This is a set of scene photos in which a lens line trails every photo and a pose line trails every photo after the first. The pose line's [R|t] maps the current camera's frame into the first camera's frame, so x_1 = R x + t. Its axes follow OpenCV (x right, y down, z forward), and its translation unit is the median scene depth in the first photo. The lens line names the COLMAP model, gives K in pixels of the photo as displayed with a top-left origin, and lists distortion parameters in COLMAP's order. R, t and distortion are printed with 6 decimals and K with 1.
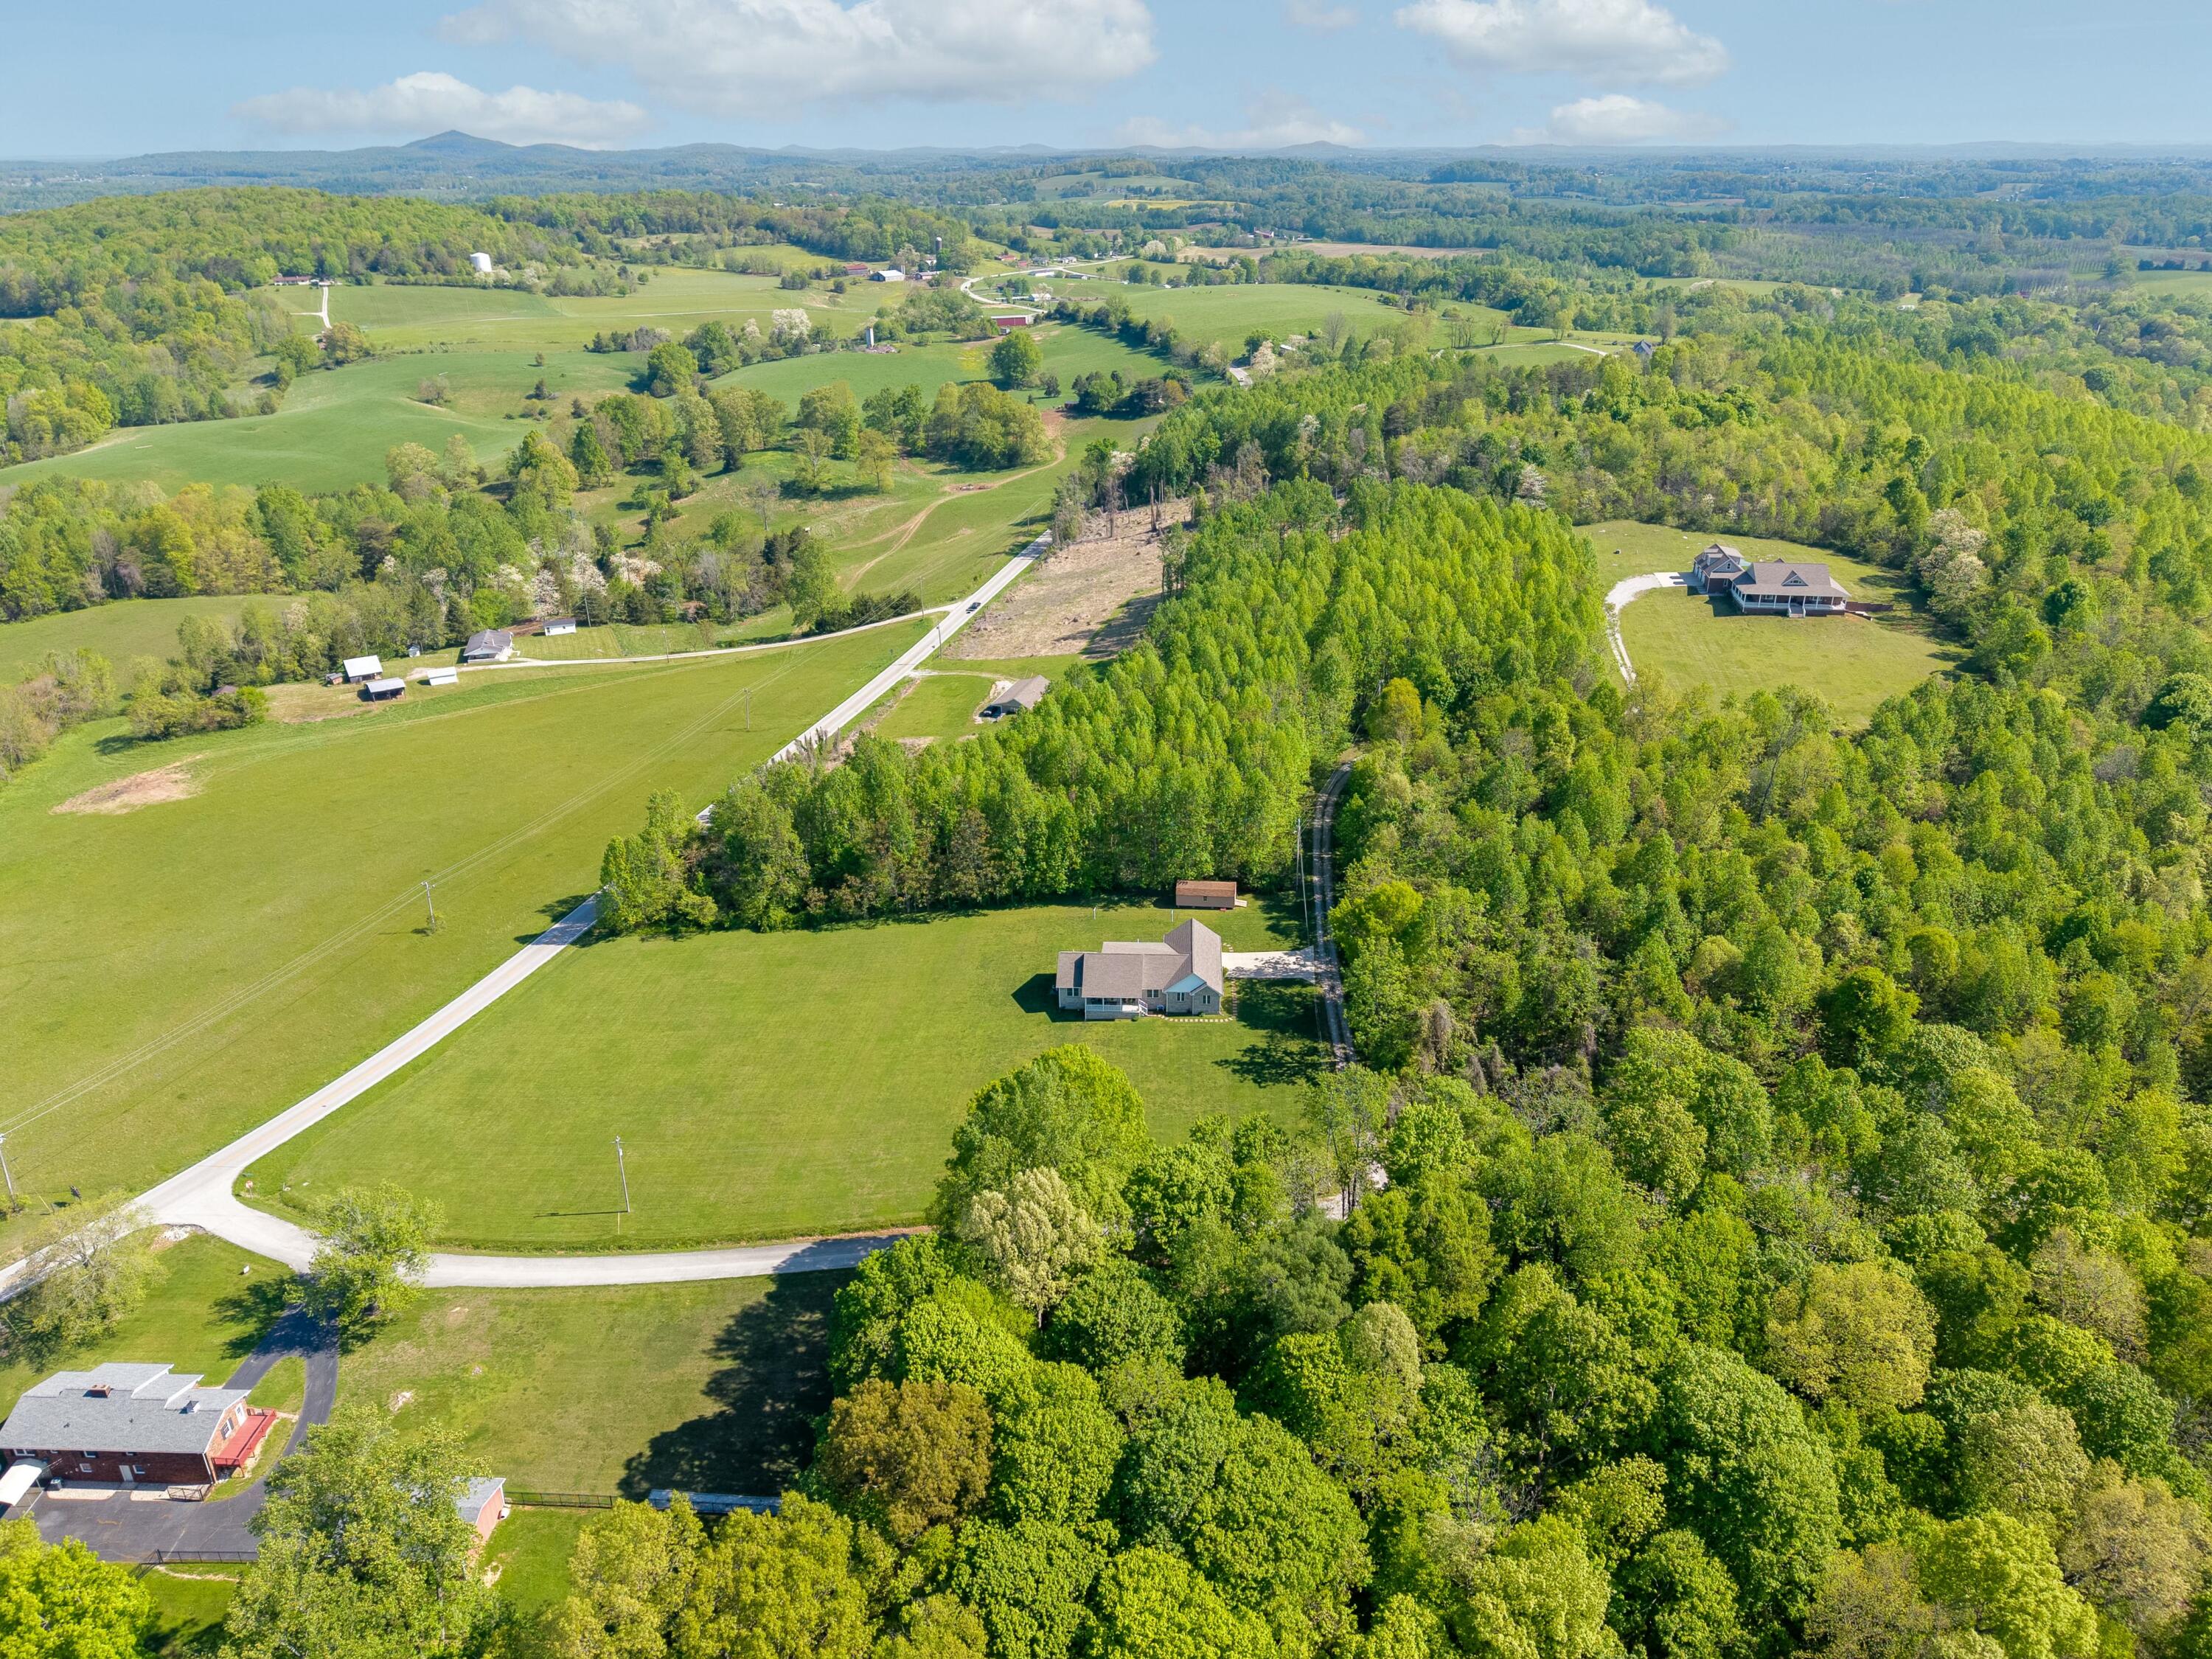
lens RADIAL K [[1468.0, 0, 1071.2], [0, 1468.0, 830.4], [0, 0, 1]] dist [0.134474, -0.120204]
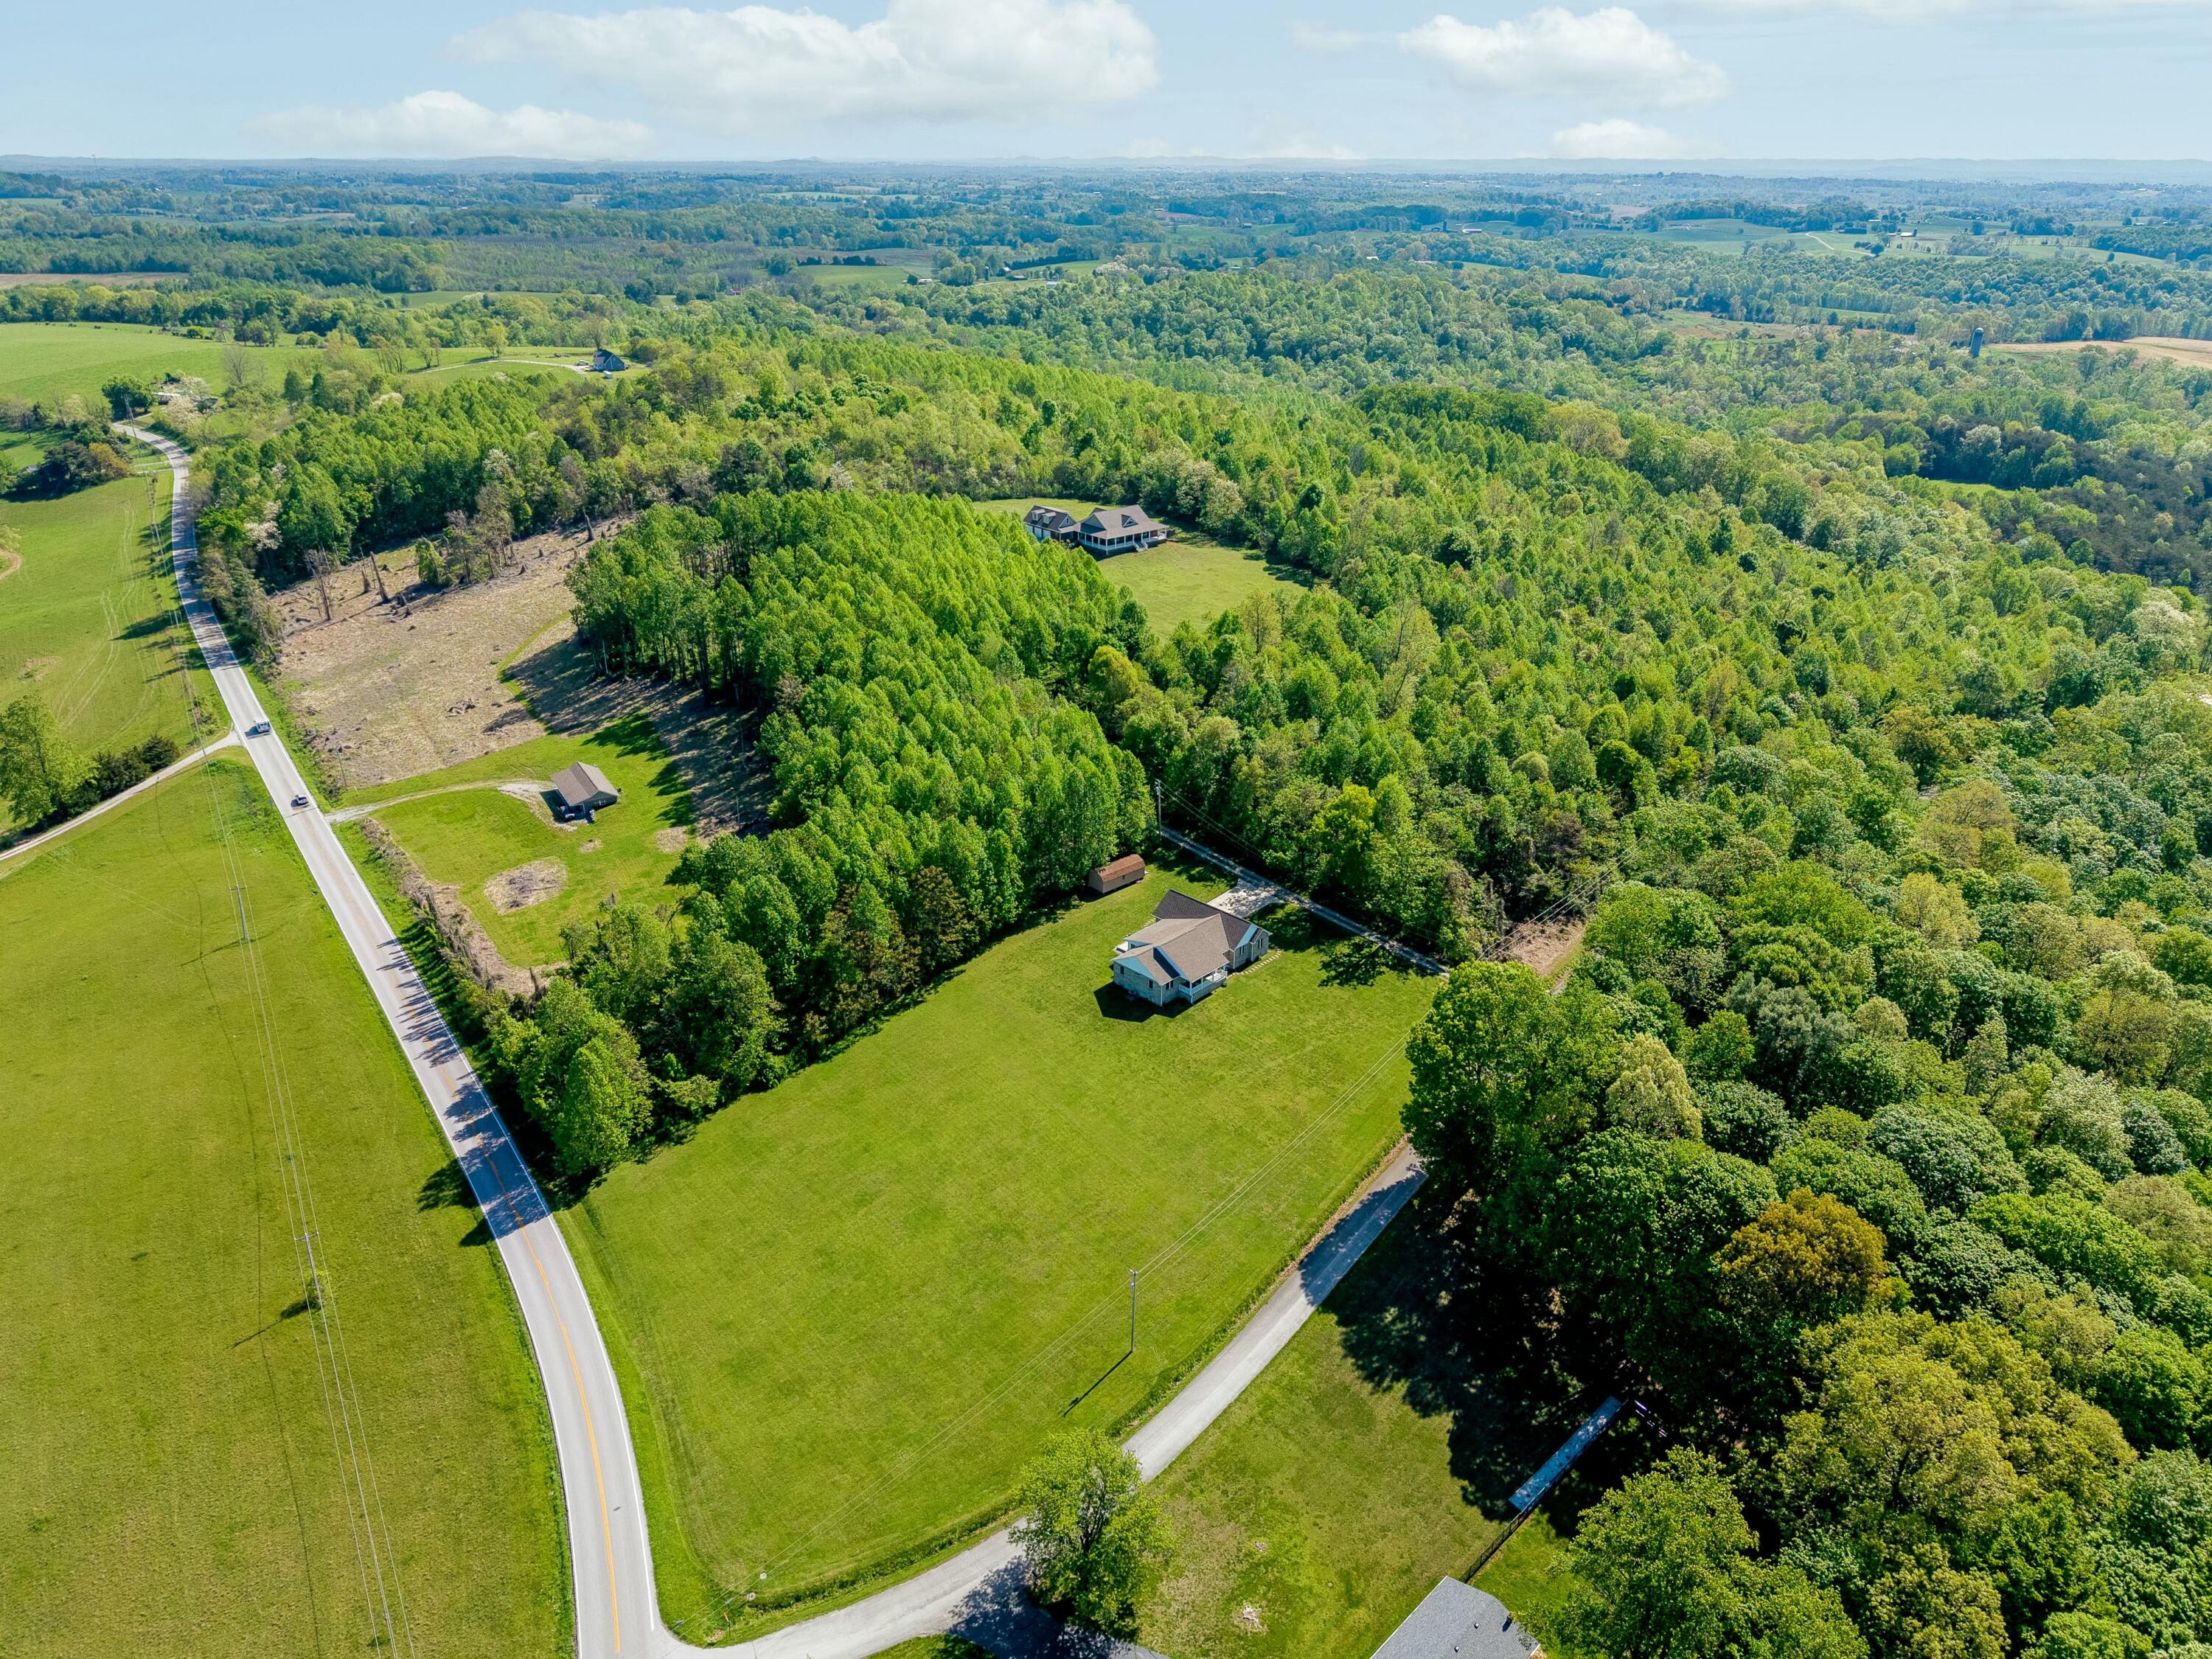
lens RADIAL K [[1468.0, 0, 1071.2], [0, 1468.0, 830.4], [0, 0, 1]] dist [0.134474, -0.120204]
pose [[0.694575, -0.305580, 0.651296, -0.604778], [0.310658, 0.943949, 0.111588, -0.113255], [-0.648889, 0.124824, 0.750574, 0.230187]]
